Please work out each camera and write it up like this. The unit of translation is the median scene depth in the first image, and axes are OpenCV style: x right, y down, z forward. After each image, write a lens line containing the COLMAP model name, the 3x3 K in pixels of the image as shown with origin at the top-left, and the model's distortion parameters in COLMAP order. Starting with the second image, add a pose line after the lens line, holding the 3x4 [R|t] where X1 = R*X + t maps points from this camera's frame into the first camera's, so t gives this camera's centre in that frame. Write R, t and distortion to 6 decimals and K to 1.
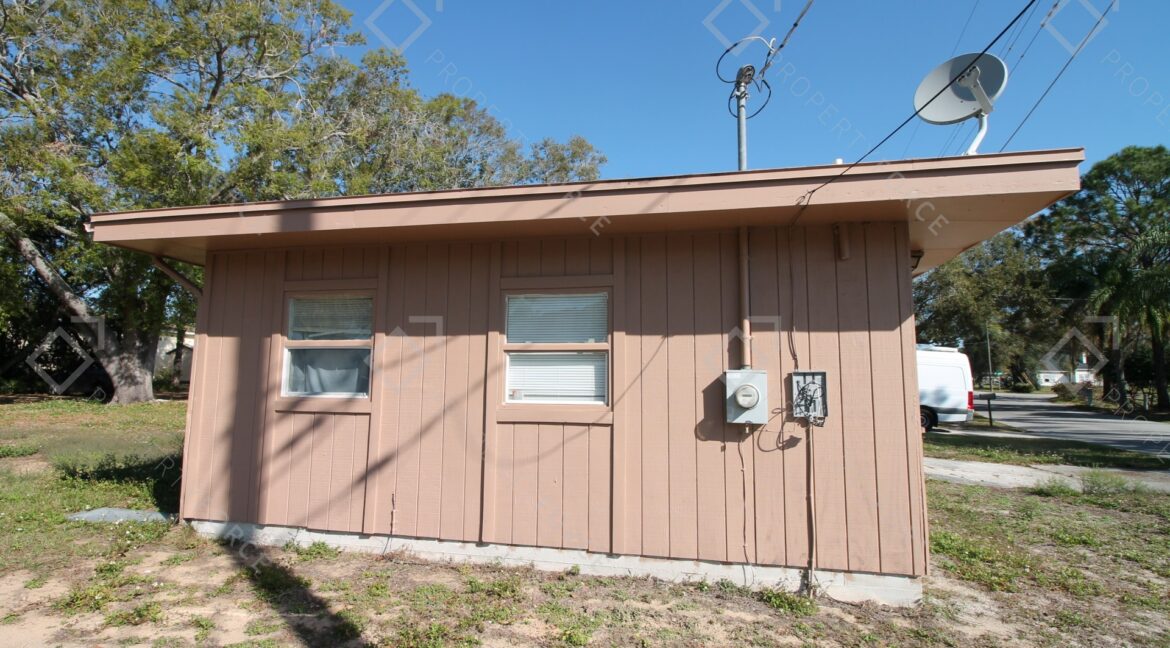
lens RADIAL K [[589.7, 0, 577.6], [0, 589.7, 318.5], [0, 0, 1]] dist [-0.000119, -0.000365]
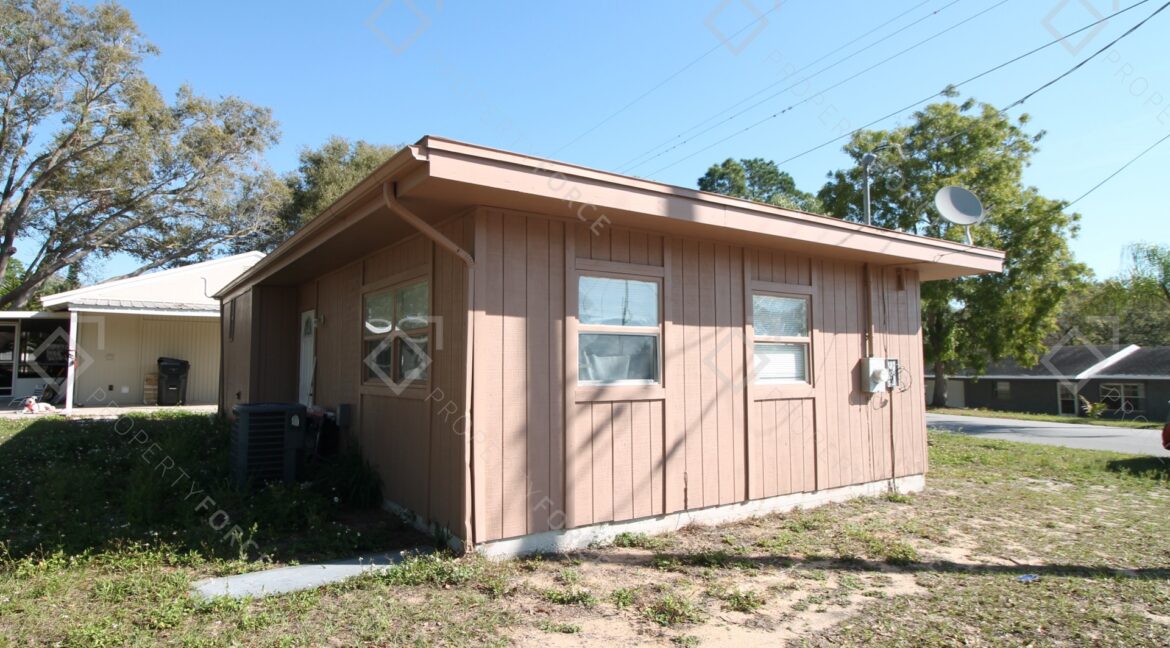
lens RADIAL K [[676.9, 0, 582.2], [0, 676.9, 324.2], [0, 0, 1]] dist [0.002281, -0.001964]
pose [[0.677485, 0.034474, 0.734728, -1.332464], [-0.075982, 0.996837, 0.023290, 0.013659], [-0.731601, -0.071604, 0.677962, 0.316999]]
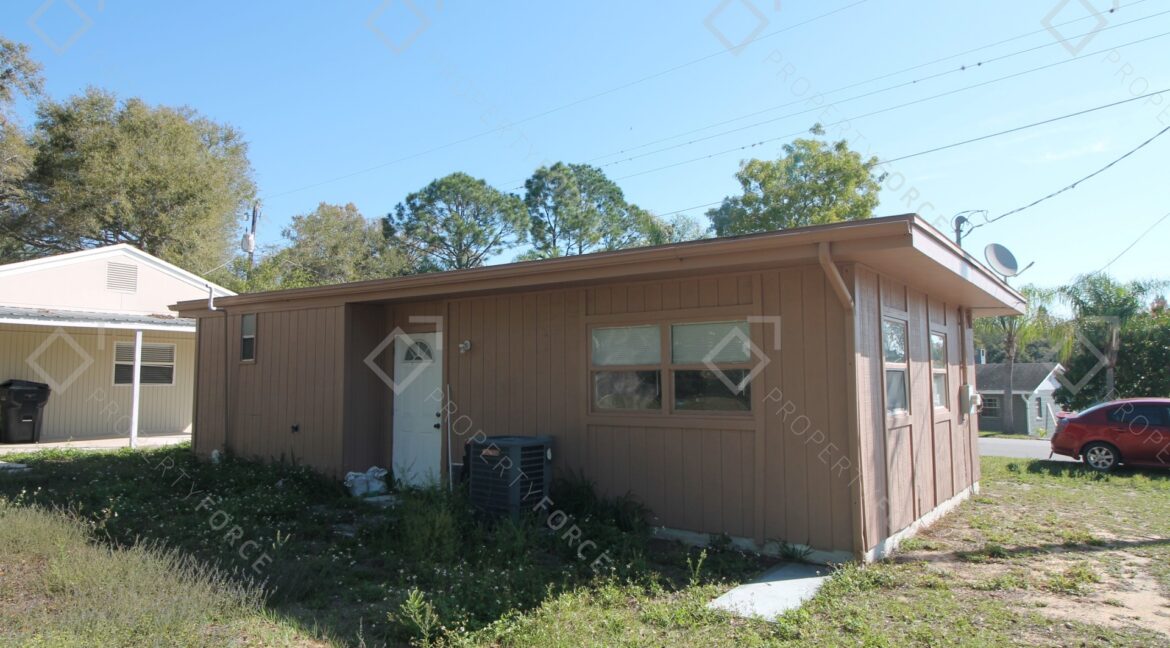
lens RADIAL K [[761.6, 0, 584.8], [0, 761.6, 322.0], [0, 0, 1]] dist [0.000062, 0.005536]
pose [[0.387175, 0.057397, 0.920218, -2.068305], [-0.097022, 0.995055, -0.021244, 0.049436], [-0.916887, -0.081057, 0.390829, 1.006122]]
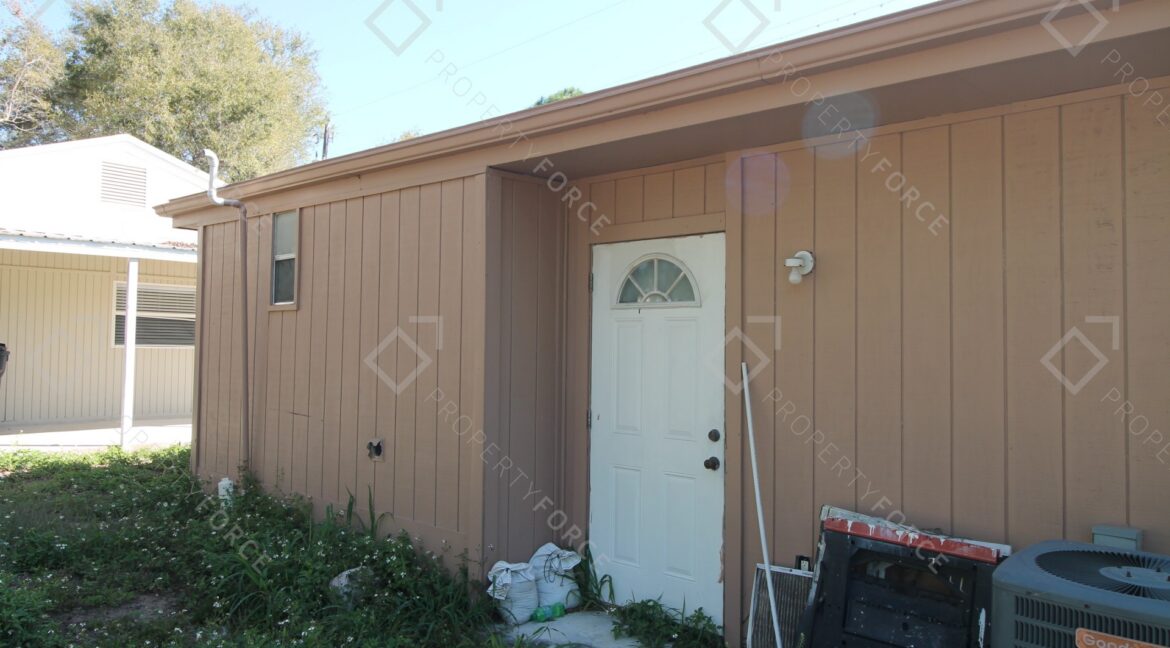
lens RADIAL K [[843.1, 0, 588.5], [0, 843.1, 317.4], [0, 0, 1]] dist [0.011939, -0.000602]
pose [[0.490751, 0.024996, 0.870941, -1.285125], [-0.106175, 0.993855, 0.031303, 0.139291], [-0.864807, -0.107834, 0.490389, 1.744957]]
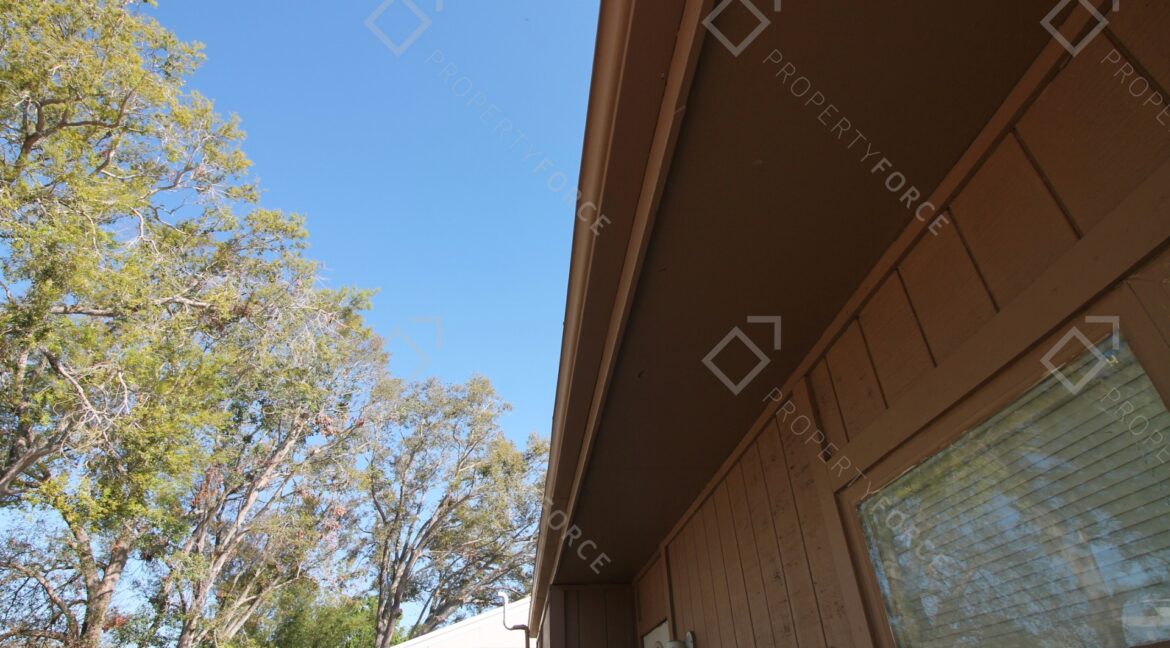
lens RADIAL K [[620.2, 0, 578.9], [0, 620.2, 319.8], [0, 0, 1]] dist [-0.004660, 0.000927]
pose [[0.949031, 0.139244, 0.282758, -0.834744], [0.004878, 0.890524, -0.454910, 0.085947], [-0.315146, 0.433102, 0.844455, 1.352433]]
